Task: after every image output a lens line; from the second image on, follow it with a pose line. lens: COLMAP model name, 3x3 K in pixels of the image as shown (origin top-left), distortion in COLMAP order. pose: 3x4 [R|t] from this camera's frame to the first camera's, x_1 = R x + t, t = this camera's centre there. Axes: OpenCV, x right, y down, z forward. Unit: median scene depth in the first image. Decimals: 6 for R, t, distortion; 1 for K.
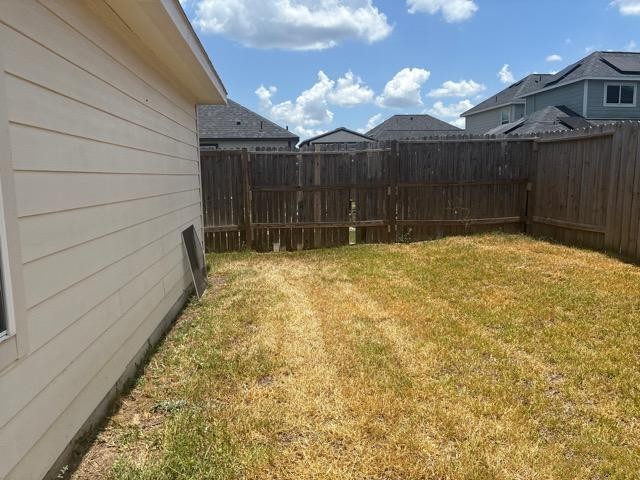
lens RADIAL K [[484.5, 0, 320.0], [0, 484.5, 240.0], [0, 0, 1]] dist [0.009099, -0.006369]
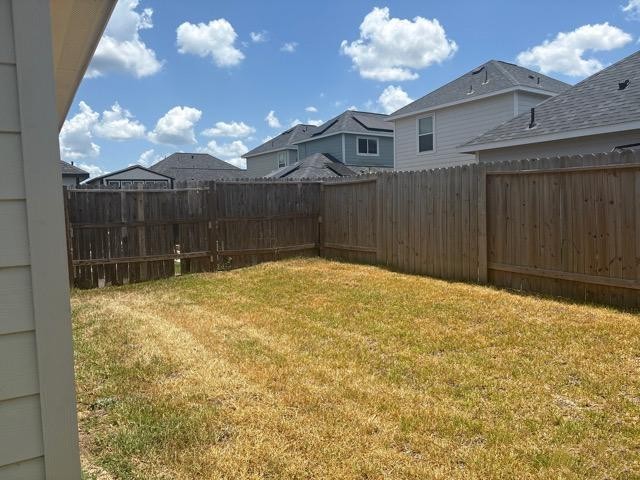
lens RADIAL K [[475.5, 0, 329.8], [0, 475.5, 238.9], [0, 0, 1]] dist [0.220159, -0.513482]
pose [[0.892060, -0.037139, 0.450388, -0.109728], [0.071921, 0.995583, -0.060356, 0.017221], [-0.446157, 0.086233, 0.890790, -0.112122]]
